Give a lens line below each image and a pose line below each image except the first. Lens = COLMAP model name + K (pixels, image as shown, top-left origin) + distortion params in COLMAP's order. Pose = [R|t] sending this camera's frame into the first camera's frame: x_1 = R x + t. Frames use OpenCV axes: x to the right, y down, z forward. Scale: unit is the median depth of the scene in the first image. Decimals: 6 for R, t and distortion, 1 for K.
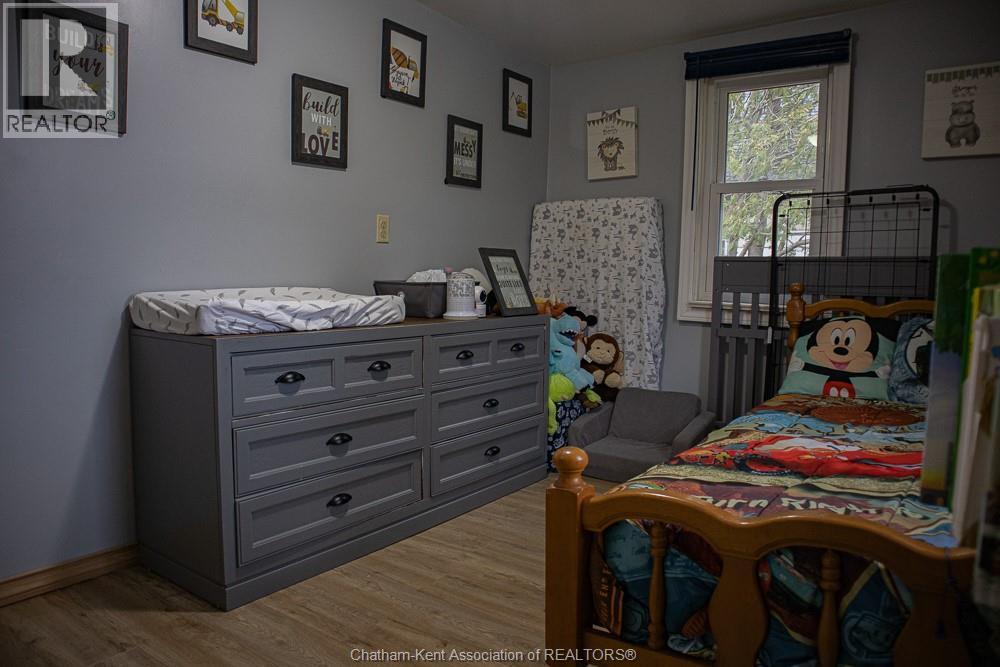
lens RADIAL K [[697.1, 0, 514.4], [0, 697.1, 331.1], [0, 0, 1]] dist [-0.120012, 0.071367]
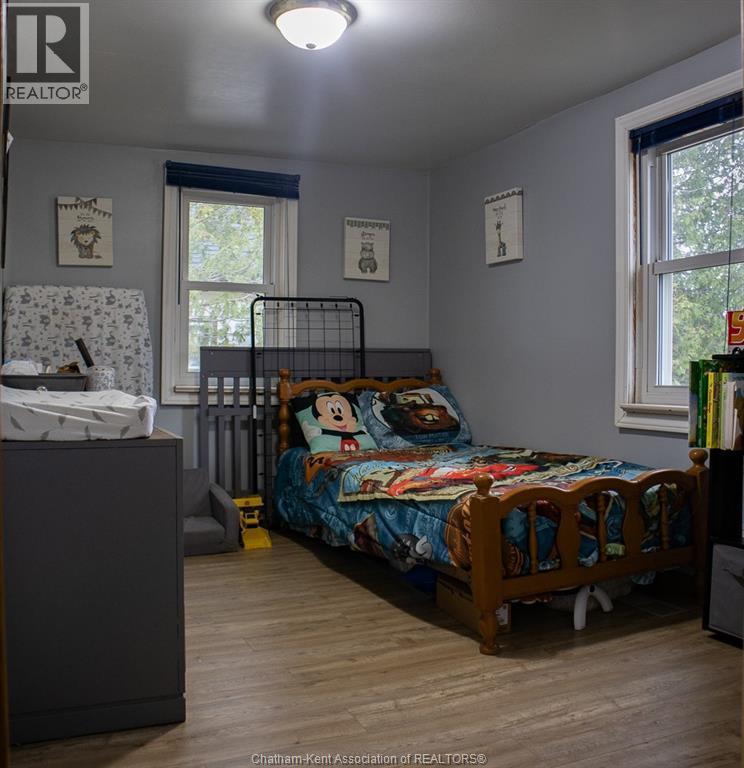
lens RADIAL K [[784.3, 0, 372.0], [0, 784.3, 384.0], [0, 0, 1]] dist [-0.133193, 0.033197]
pose [[0.512317, -0.031745, 0.858209, -0.695809], [0.066710, 0.997768, -0.002916, -0.024709], [-0.856202, 0.058745, 0.513291, 0.108426]]
